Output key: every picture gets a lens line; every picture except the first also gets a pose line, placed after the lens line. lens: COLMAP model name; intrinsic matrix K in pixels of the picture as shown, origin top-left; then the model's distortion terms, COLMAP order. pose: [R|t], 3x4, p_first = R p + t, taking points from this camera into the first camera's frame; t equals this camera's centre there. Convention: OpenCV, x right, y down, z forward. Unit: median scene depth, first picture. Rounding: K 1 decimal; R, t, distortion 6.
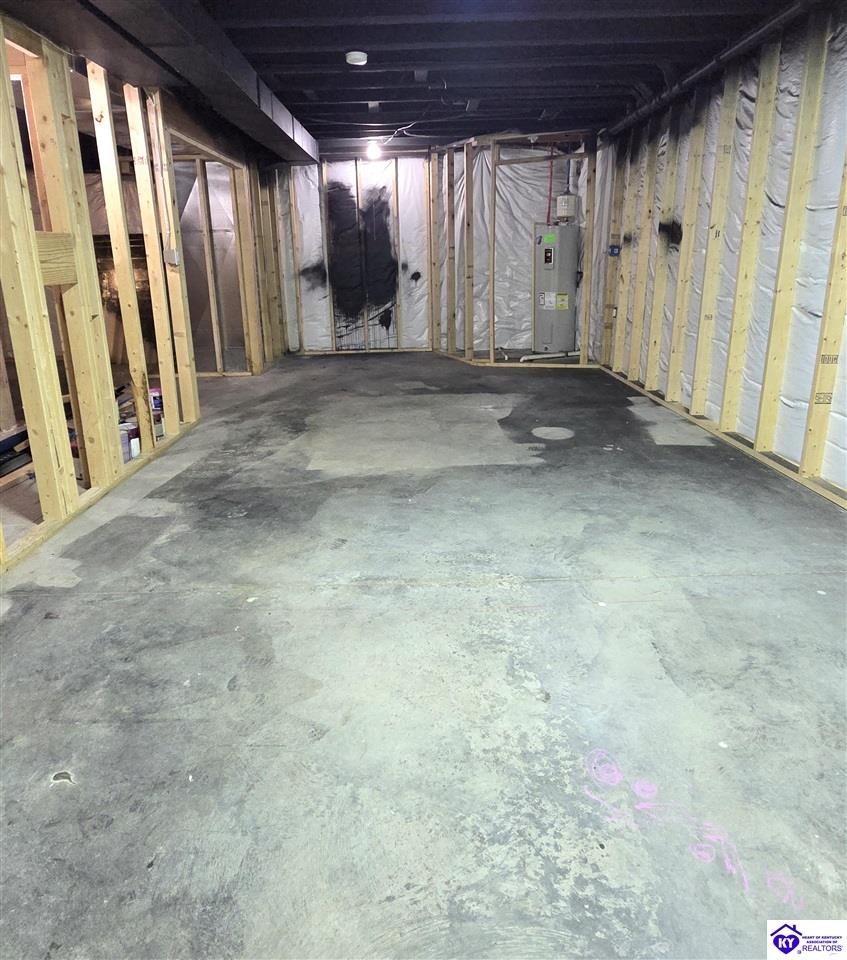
lens RADIAL K [[600.7, 0, 418.2], [0, 600.7, 398.7], [0, 0, 1]] dist [0.002081, -0.001028]
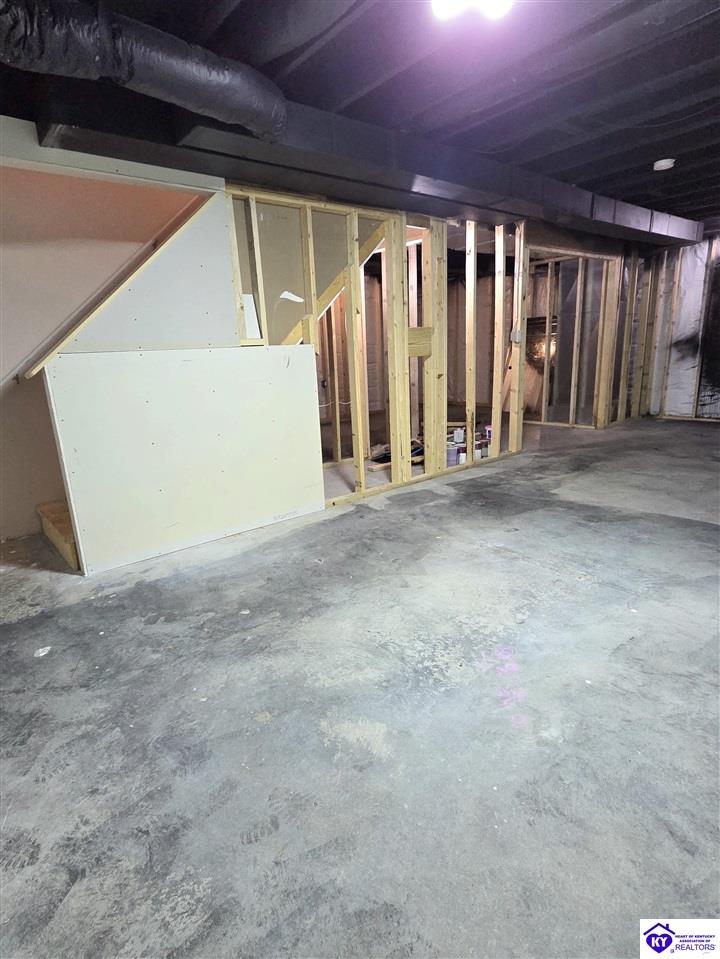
lens RADIAL K [[513.0, 0, 360.0], [0, 513.0, 479.5], [0, 0, 1]] dist [0.001575, -0.002430]
pose [[0.634546, 0.187413, -0.749819, 0.488805], [-0.146290, 0.981742, 0.121581, 0.011806], [0.758915, 0.032542, 0.650377, -0.119977]]
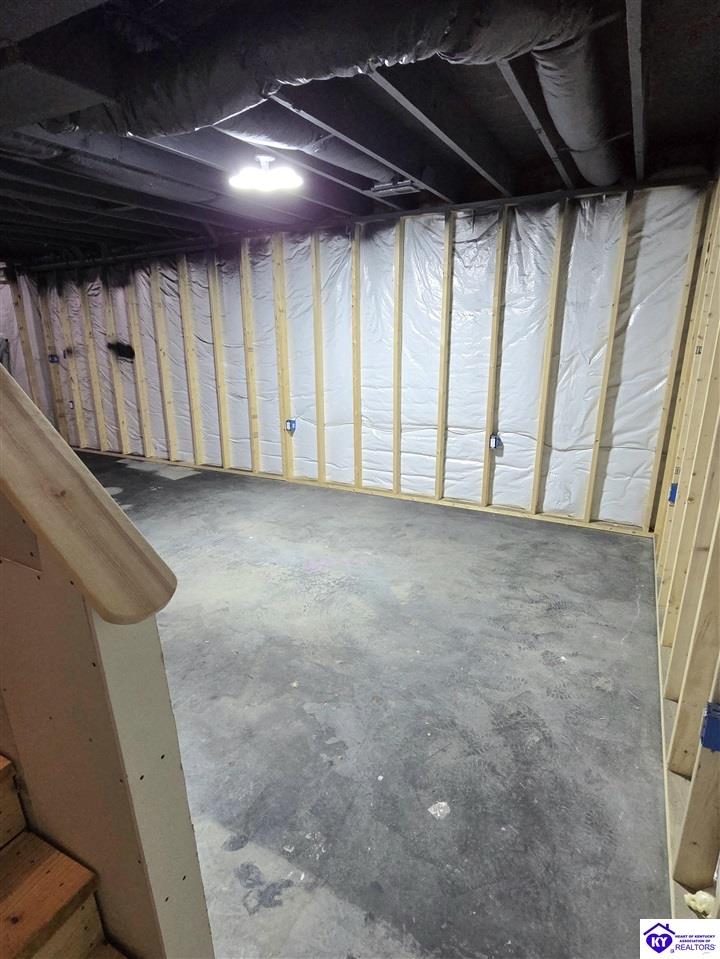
lens RADIAL K [[513.0, 0, 360.0], [0, 513.0, 479.5], [0, 0, 1]] dist [0.001575, -0.002430]
pose [[0.470613, -0.237066, 0.849896, -0.742268], [0.204471, 0.966311, 0.156316, -0.056725], [-0.858321, 0.100215, 0.503231, -0.228757]]
